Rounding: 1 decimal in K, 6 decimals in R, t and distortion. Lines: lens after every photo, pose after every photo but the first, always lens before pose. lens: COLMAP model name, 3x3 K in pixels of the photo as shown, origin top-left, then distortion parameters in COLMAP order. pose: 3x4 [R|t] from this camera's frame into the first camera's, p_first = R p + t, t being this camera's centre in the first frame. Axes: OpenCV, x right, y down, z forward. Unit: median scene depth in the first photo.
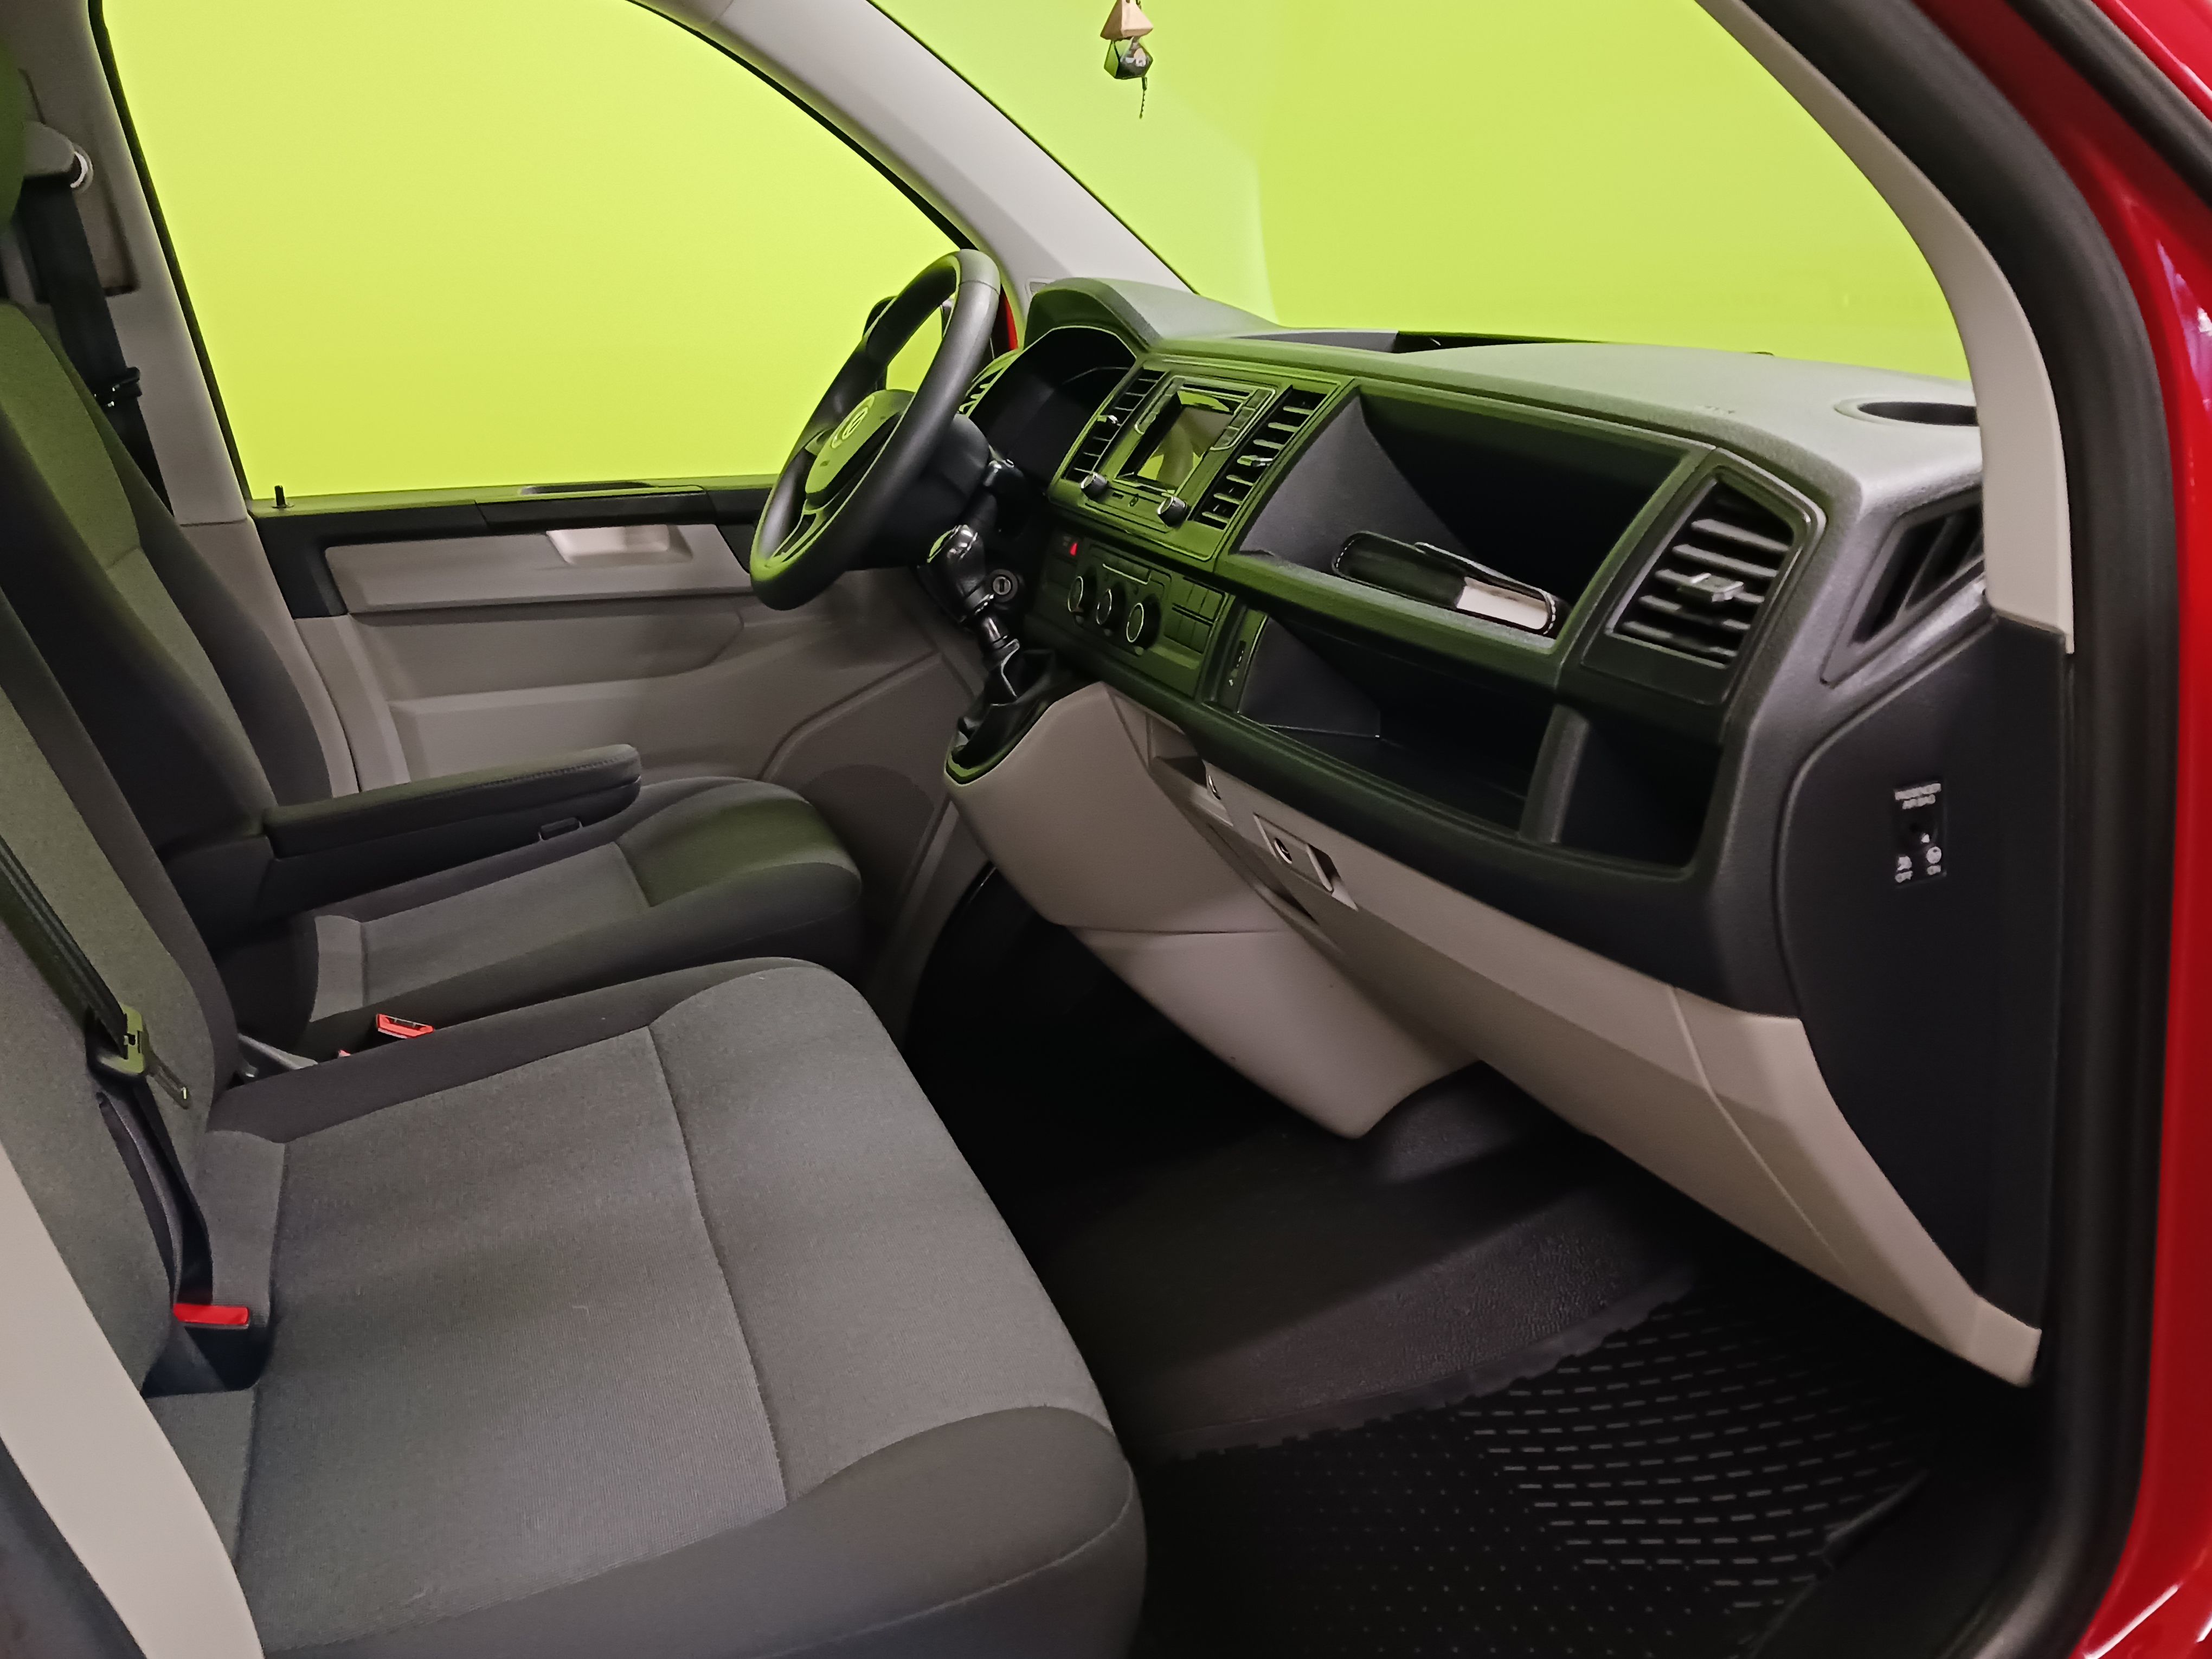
lens RADIAL K [[1958.1, 0, 1119.0], [0, 1958.1, 819.5], [0, 0, 1]] dist [0.211414, -0.623510]
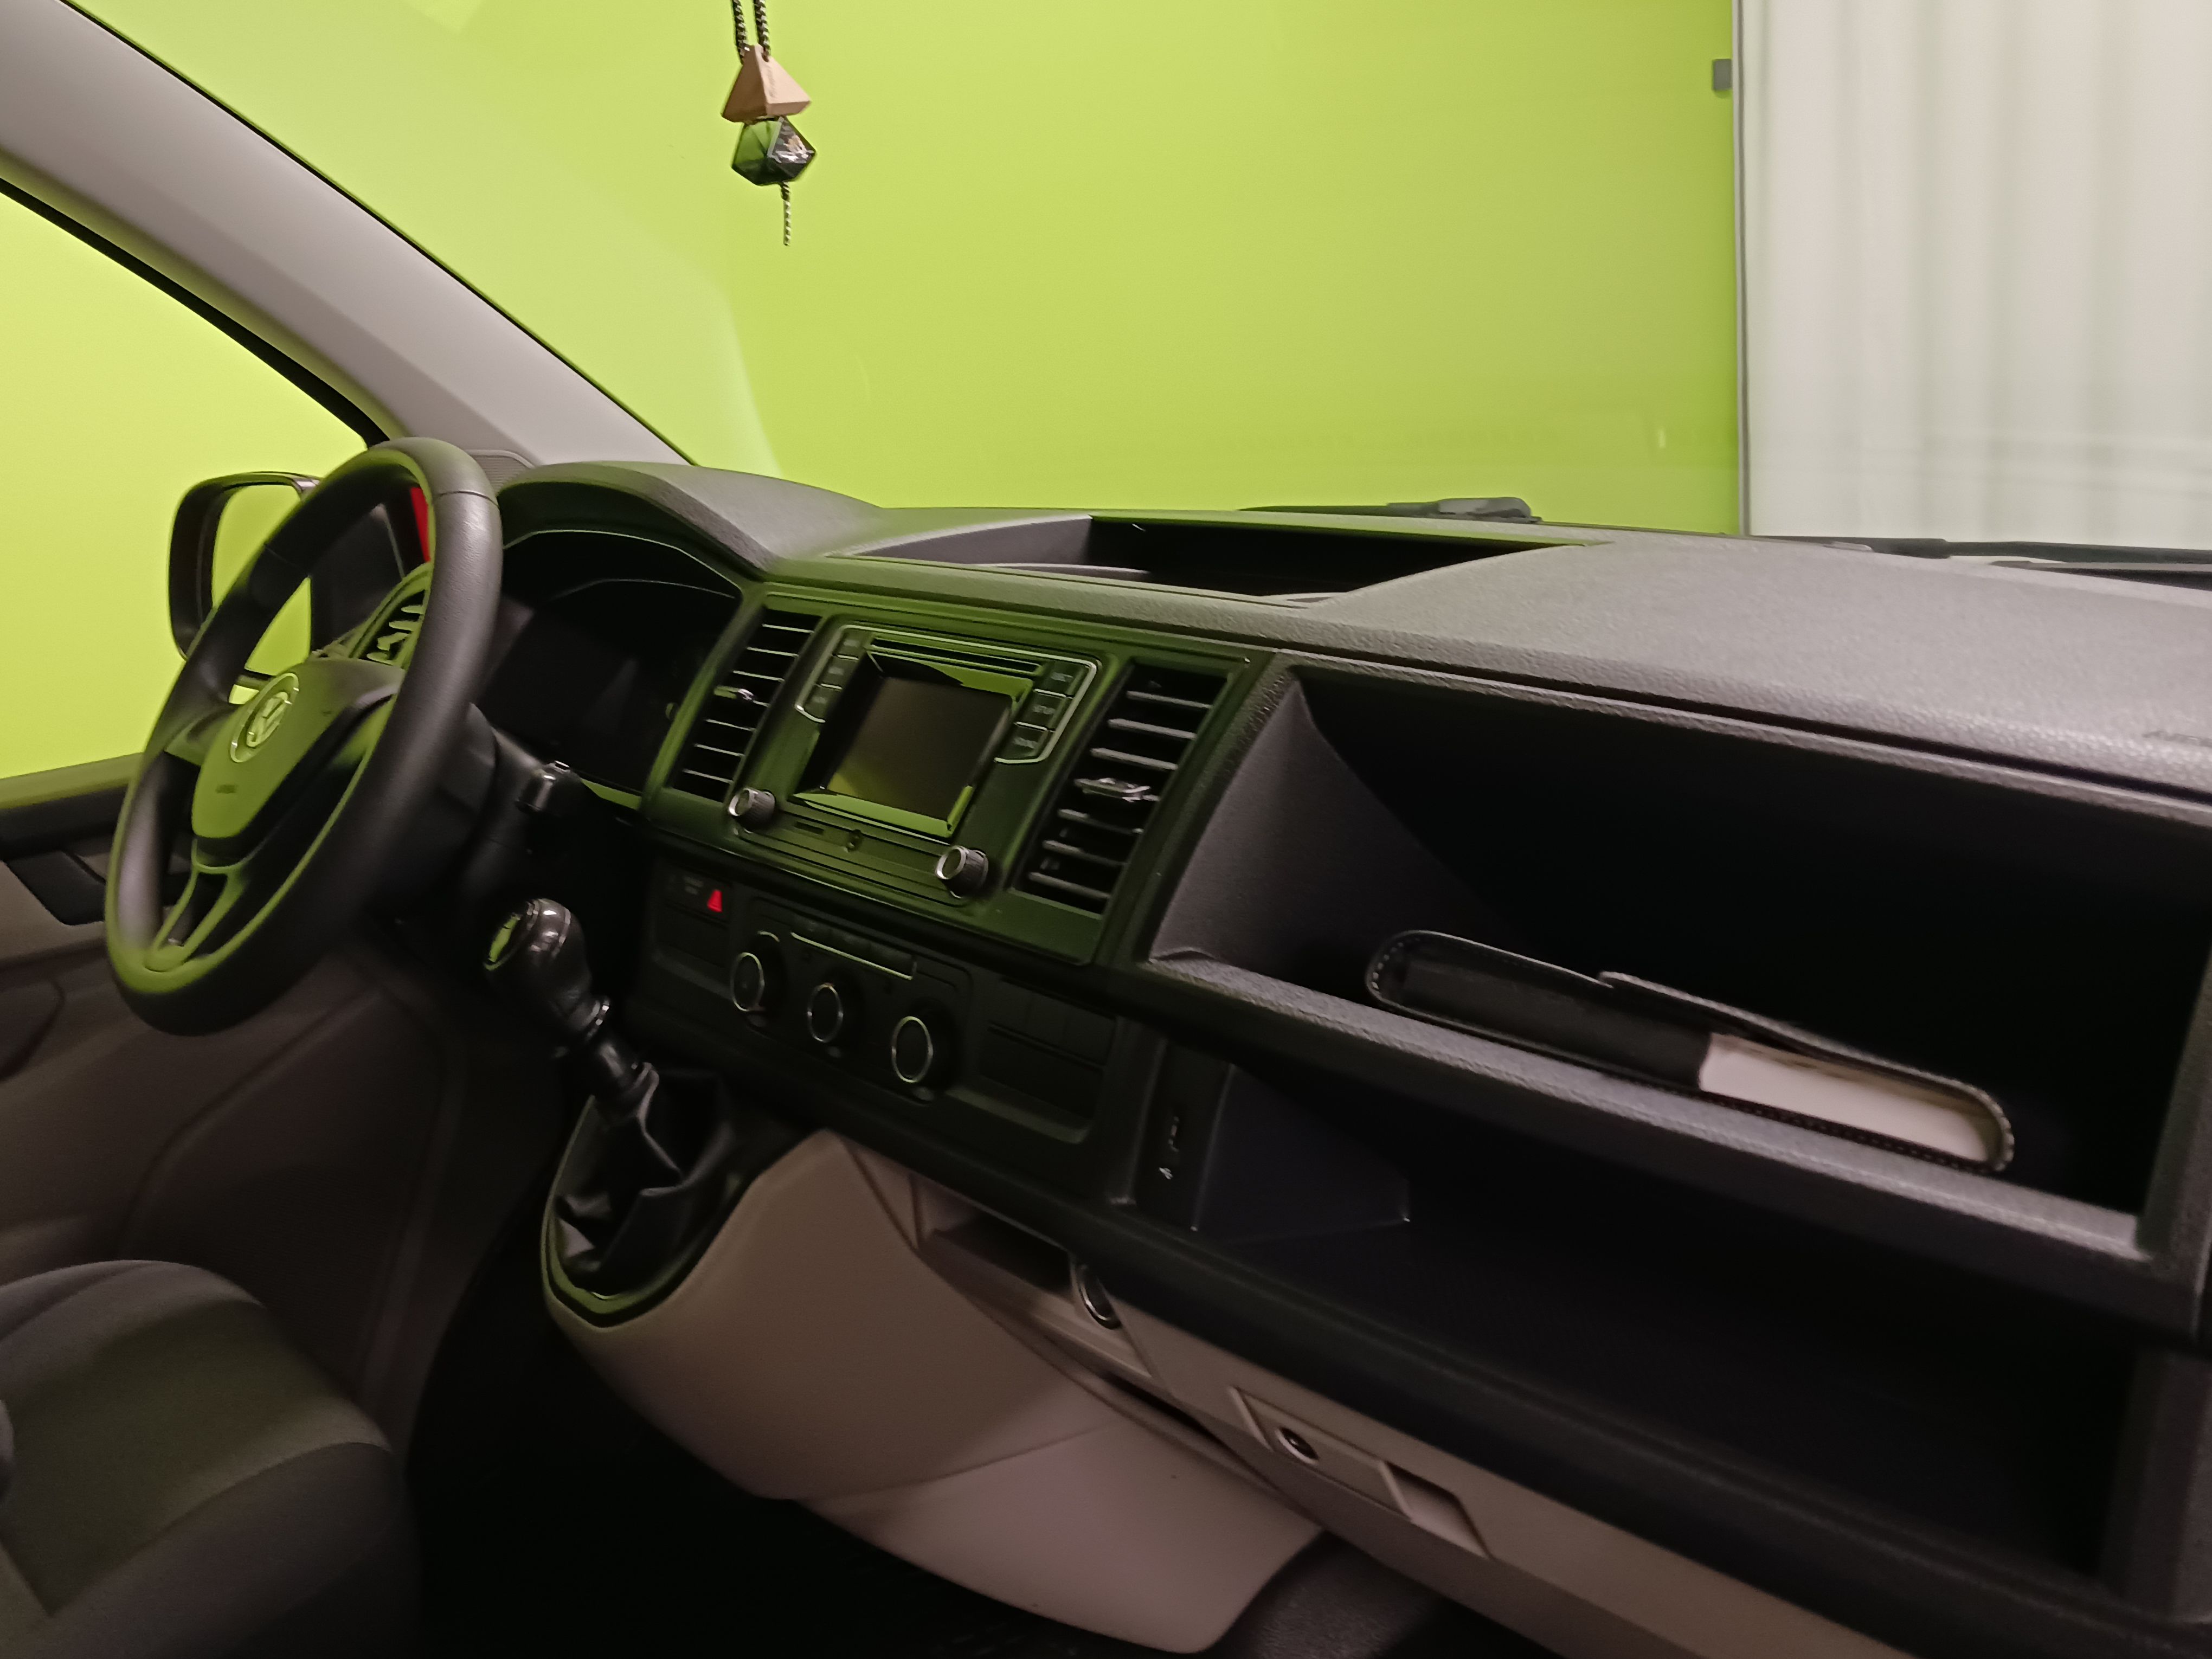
lens RADIAL K [[1958.1, 0, 1119.0], [0, 1958.1, 819.5], [0, 0, 1]] dist [0.211414, -0.623510]
pose [[0.927827, -0.133938, 0.348134, -0.125610], [0.145490, 0.989334, -0.007125, -0.146032], [-0.343466, 0.057260, 0.937418, 0.369370]]
